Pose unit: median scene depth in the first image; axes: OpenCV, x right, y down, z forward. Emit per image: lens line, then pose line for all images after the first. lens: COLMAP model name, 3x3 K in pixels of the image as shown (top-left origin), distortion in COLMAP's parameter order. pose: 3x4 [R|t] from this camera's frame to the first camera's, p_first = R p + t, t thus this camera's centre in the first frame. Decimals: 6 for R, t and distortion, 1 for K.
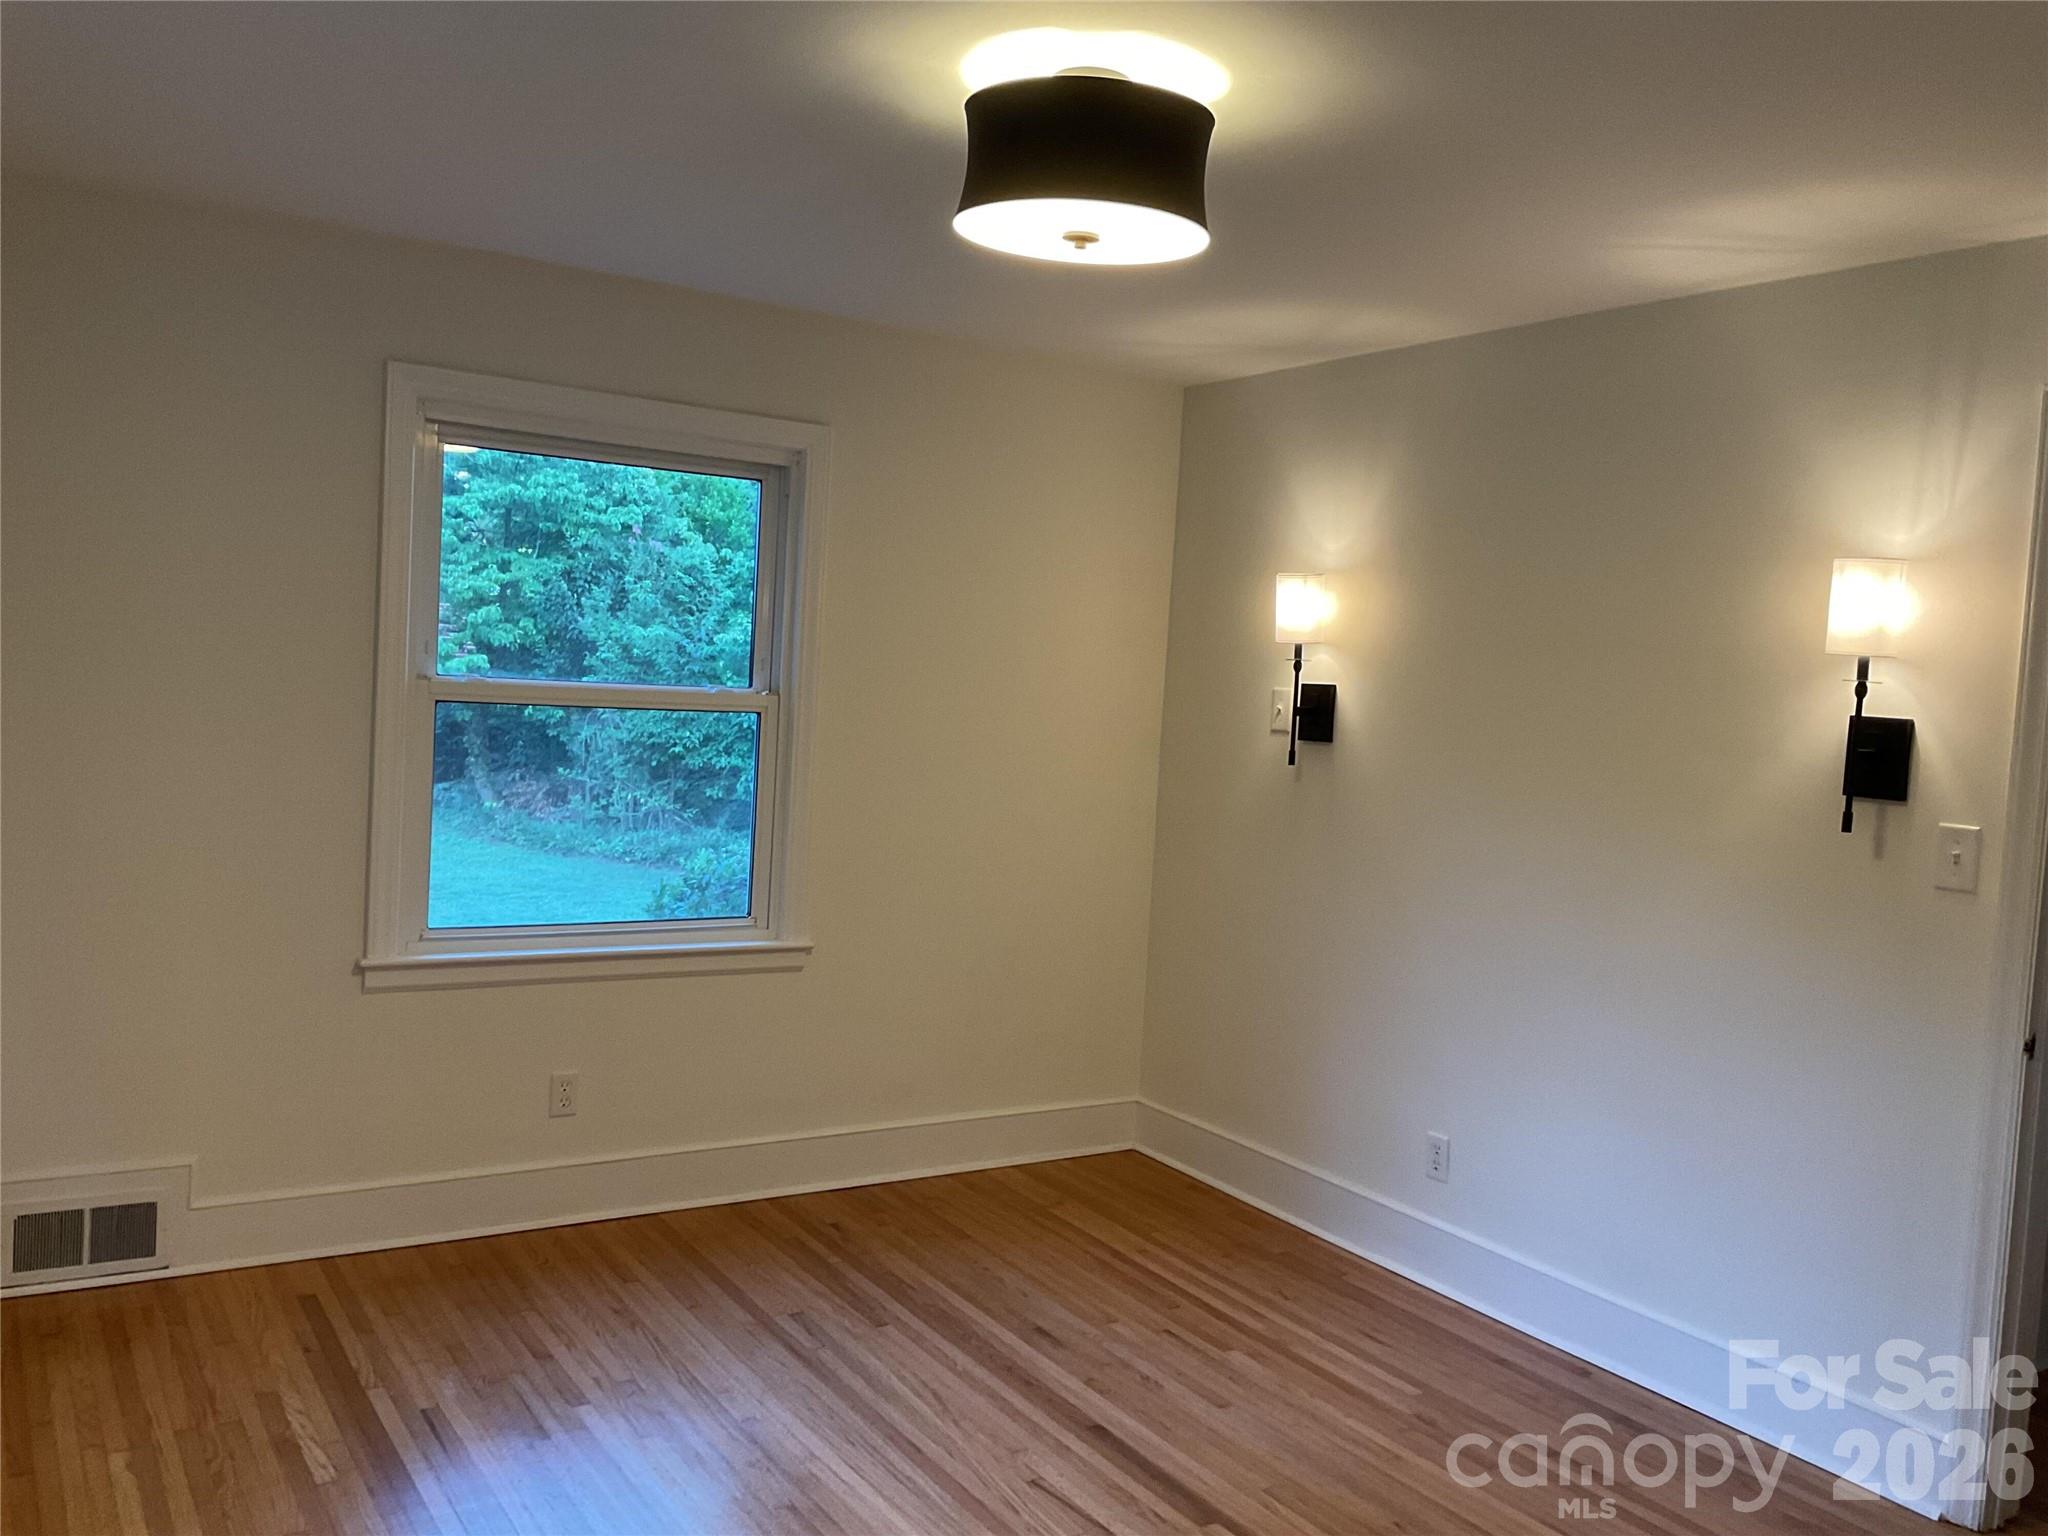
lens RADIAL K [[1692.3, 0, 1024.0], [0, 1692.3, 768.0], [0, 0, 1]] dist [0.100691, -0.143785]
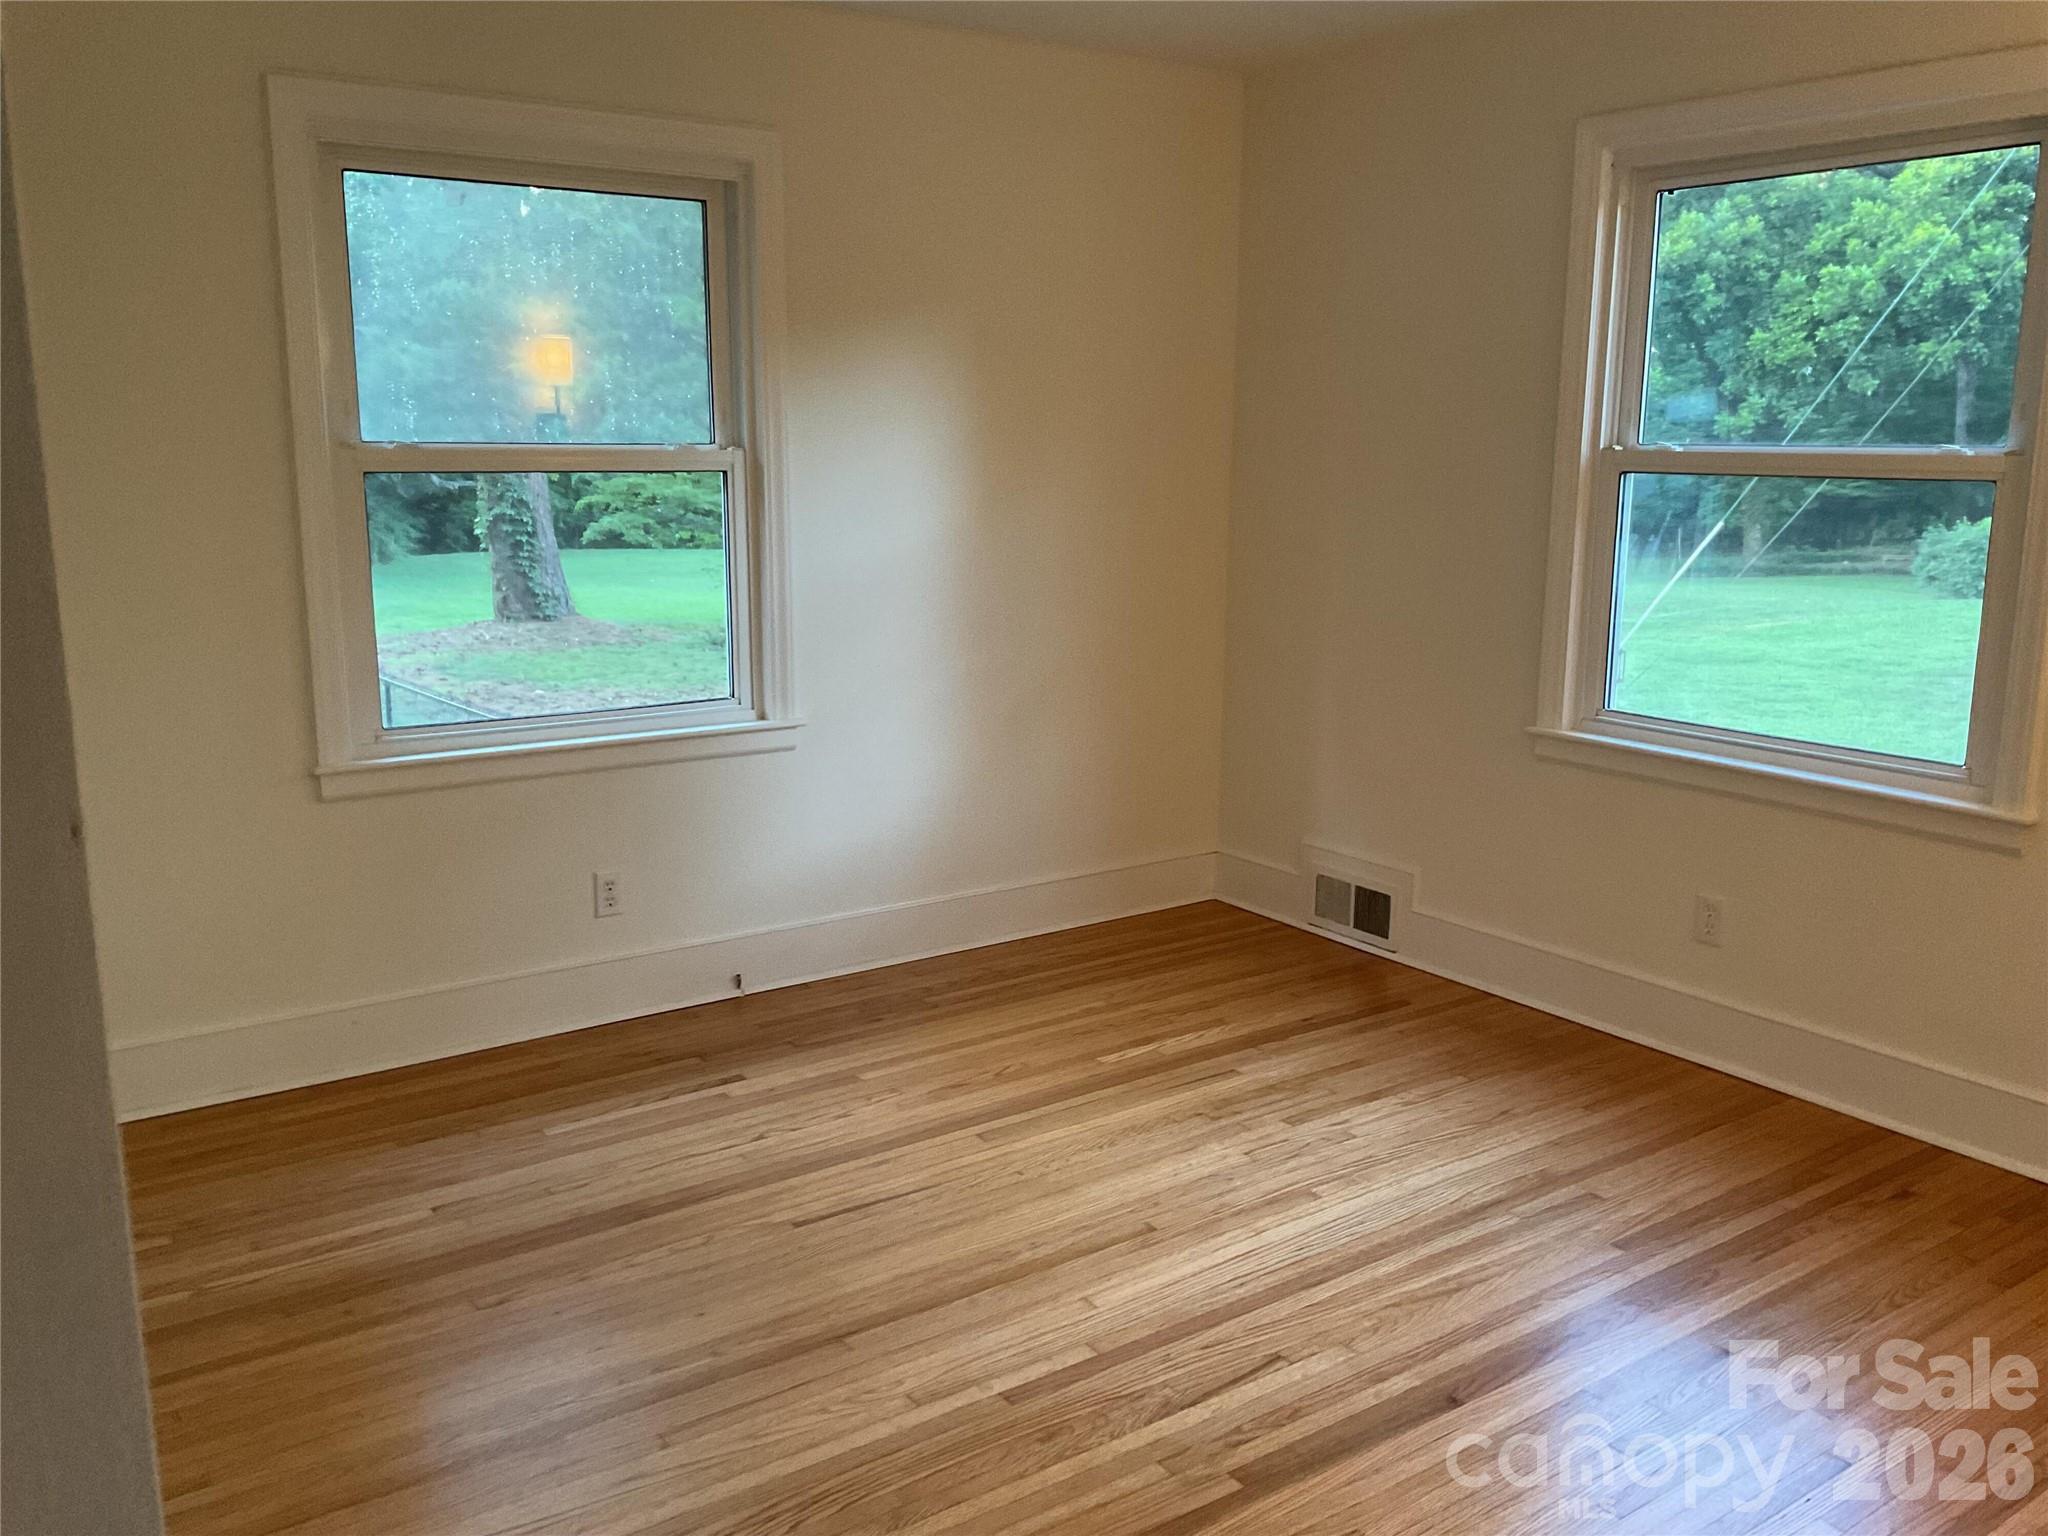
lens RADIAL K [[1692.3, 0, 1024.0], [0, 1692.3, 768.0], [0, 0, 1]] dist [0.100691, -0.143785]
pose [[0.066604, 0.136231, -0.988436, 0.648008], [-0.075474, 0.988485, 0.131152, 0.029193], [0.994921, 0.065866, 0.076119, 0.663763]]
